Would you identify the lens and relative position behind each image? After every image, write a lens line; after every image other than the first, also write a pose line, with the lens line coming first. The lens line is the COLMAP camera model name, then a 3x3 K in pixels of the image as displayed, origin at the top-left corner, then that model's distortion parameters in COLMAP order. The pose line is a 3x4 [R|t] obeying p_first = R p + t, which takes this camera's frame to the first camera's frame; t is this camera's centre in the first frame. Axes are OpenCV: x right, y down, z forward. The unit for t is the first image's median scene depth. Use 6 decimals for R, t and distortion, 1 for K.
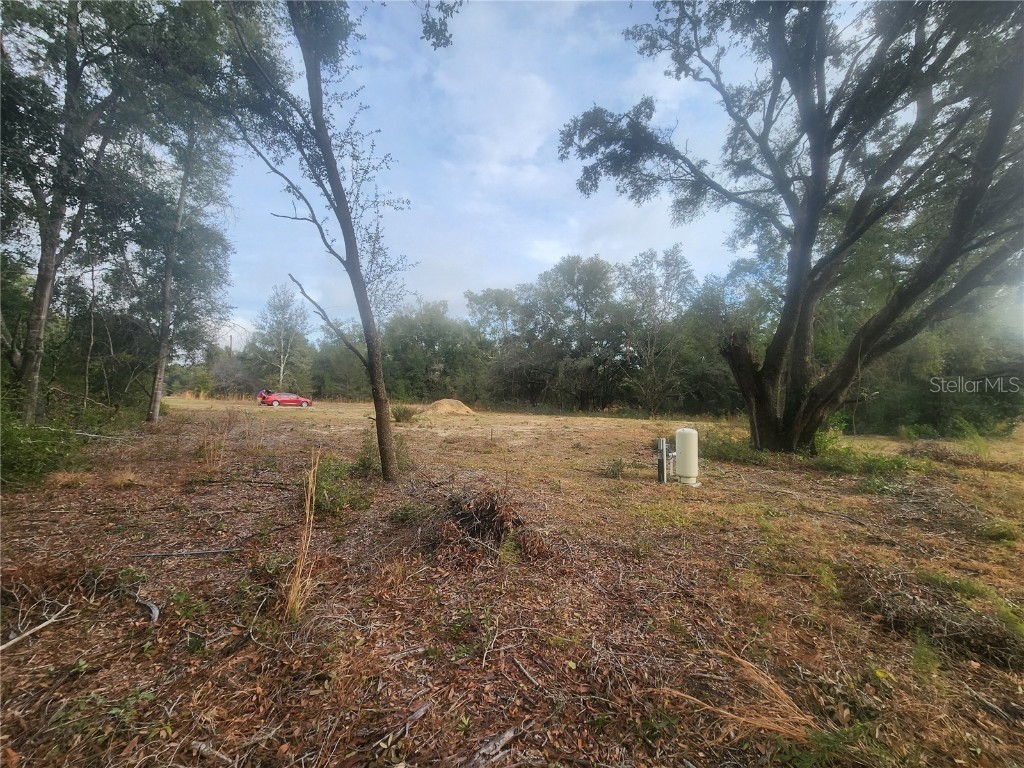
lens RADIAL K [[408.0, 0, 512.9], [0, 408.0, 385.1], [0, 0, 1]] dist [-0.001119, 0.000004]
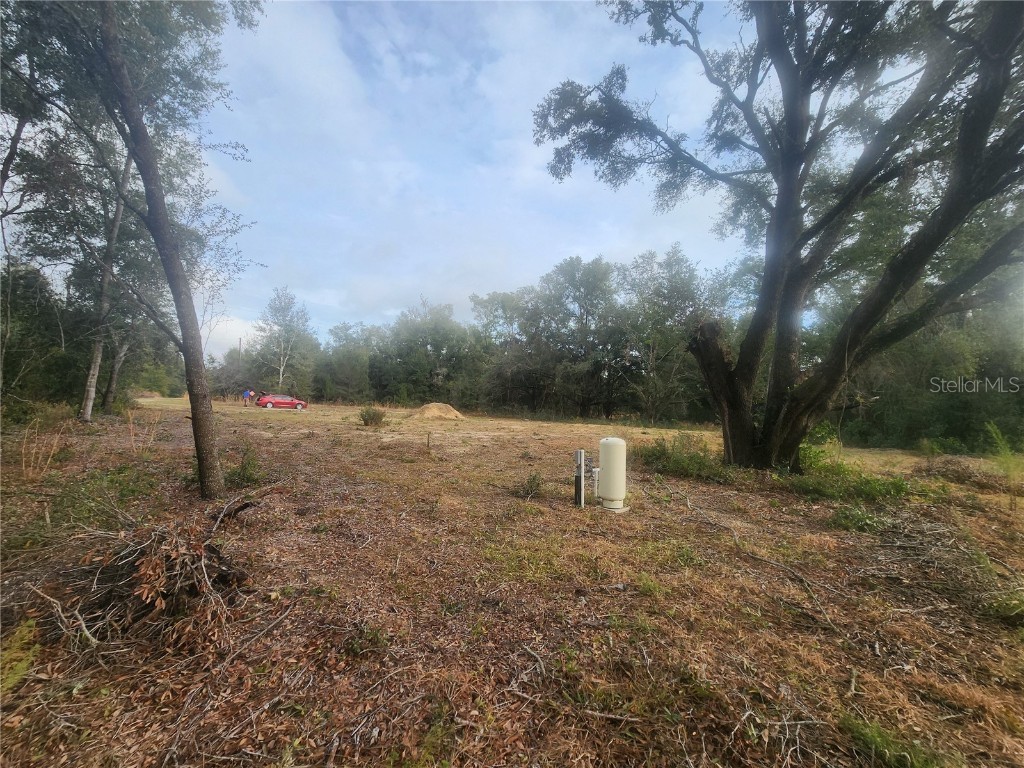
lens RADIAL K [[408.0, 0, 512.9], [0, 408.0, 385.1], [0, 0, 1]] dist [-0.001119, 0.000004]
pose [[0.999031, 0.011555, -0.042468, 0.123817], [-0.012212, 0.999809, -0.015230, 0.008819], [0.042284, 0.015733, 0.998982, 0.094252]]
